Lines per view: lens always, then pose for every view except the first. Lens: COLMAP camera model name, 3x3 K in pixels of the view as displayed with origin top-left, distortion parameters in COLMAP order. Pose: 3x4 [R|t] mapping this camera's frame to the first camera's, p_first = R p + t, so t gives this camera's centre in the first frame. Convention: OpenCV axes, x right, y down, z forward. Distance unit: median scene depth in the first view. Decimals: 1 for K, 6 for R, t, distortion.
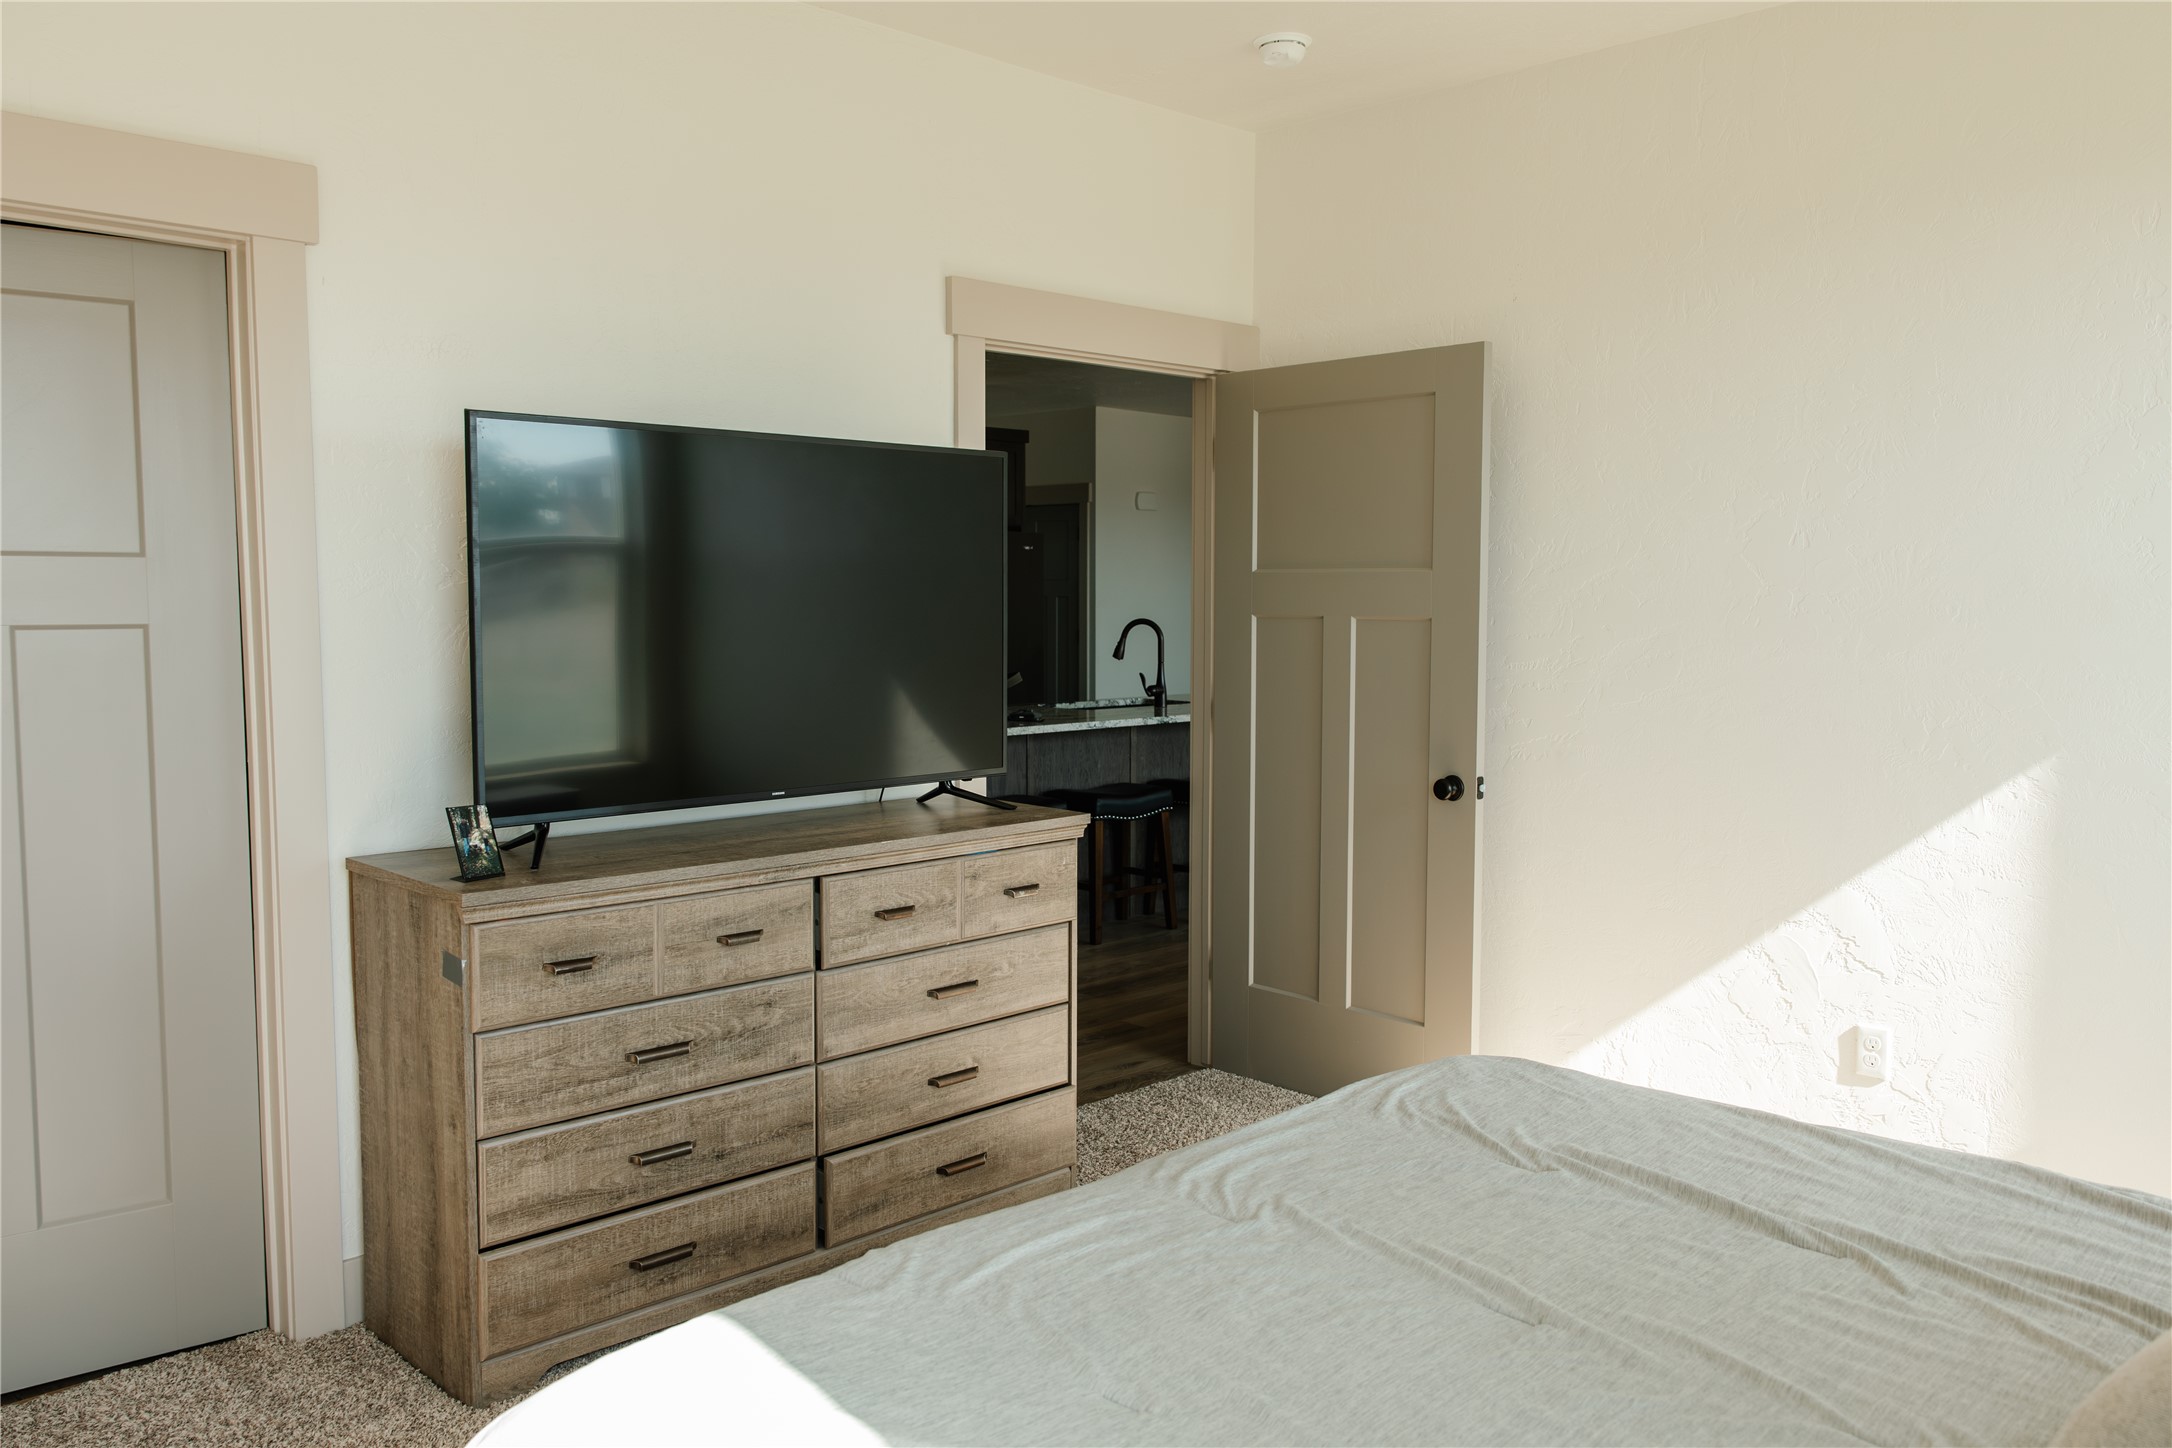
lens RADIAL K [[1685.5, 0, 1099.1], [0, 1685.5, 732.3], [0, 0, 1]] dist [-0.004455, 0.009735]
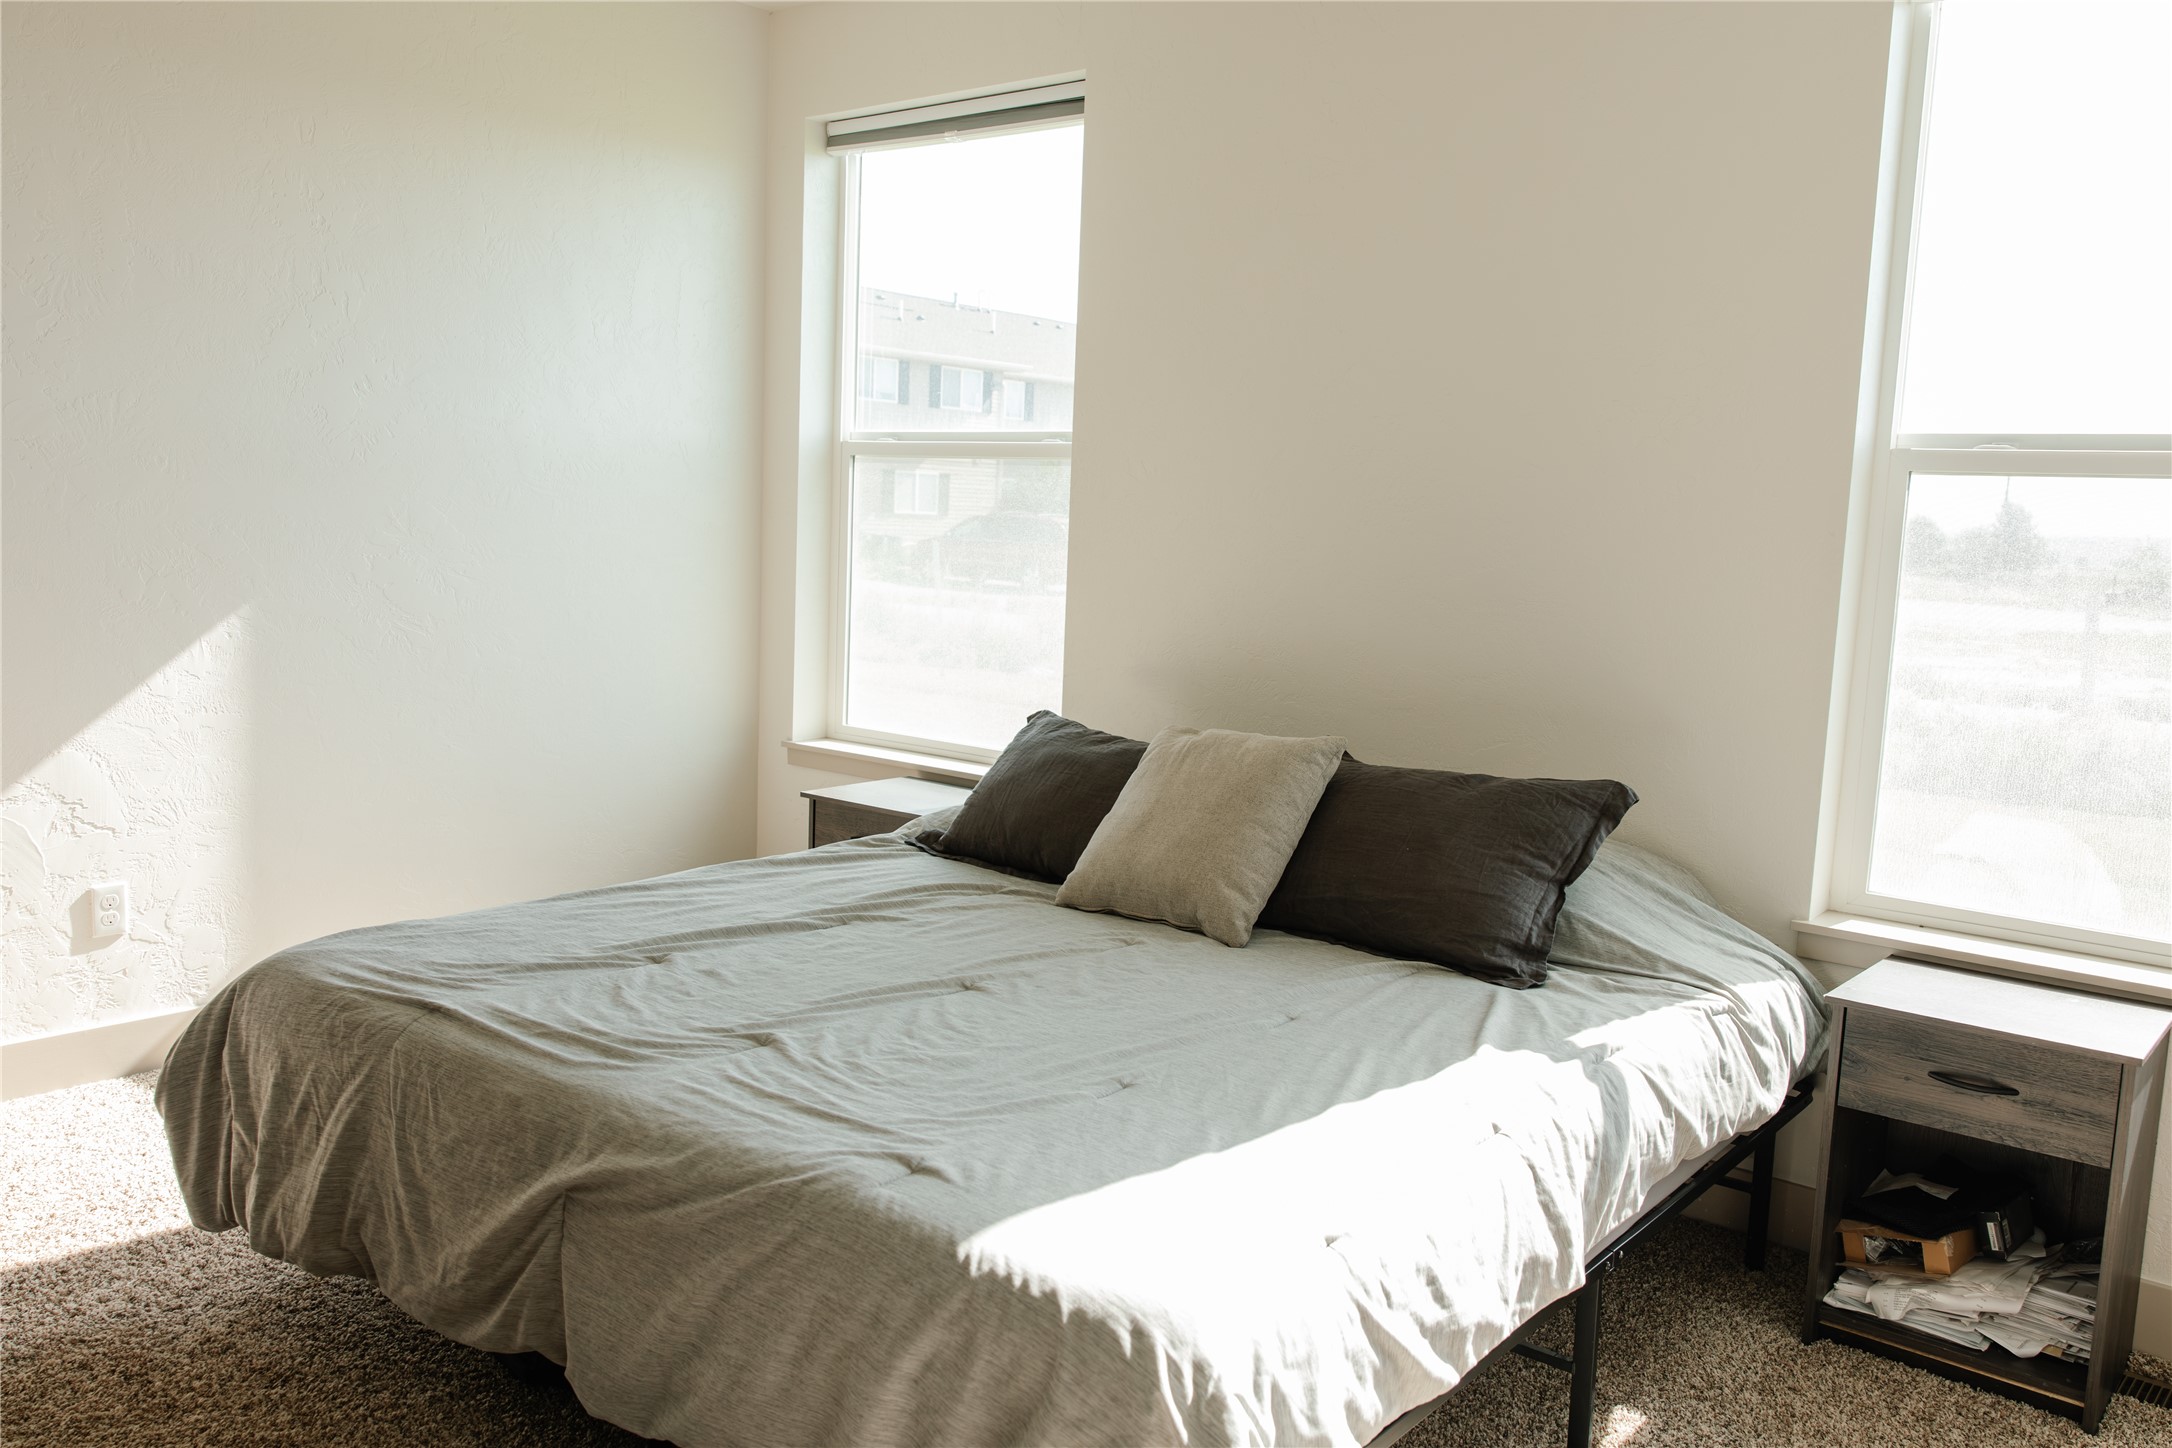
lens RADIAL K [[1685.5, 0, 1099.4], [0, 1685.5, 720.0], [0, 0, 1]] dist [-0.004455, 0.009735]
pose [[-0.077169, -0.131691, 0.988283, -0.562854], [0.050143, 0.989471, 0.135765, -0.025623], [-0.995756, 0.060033, -0.069753, 0.503959]]
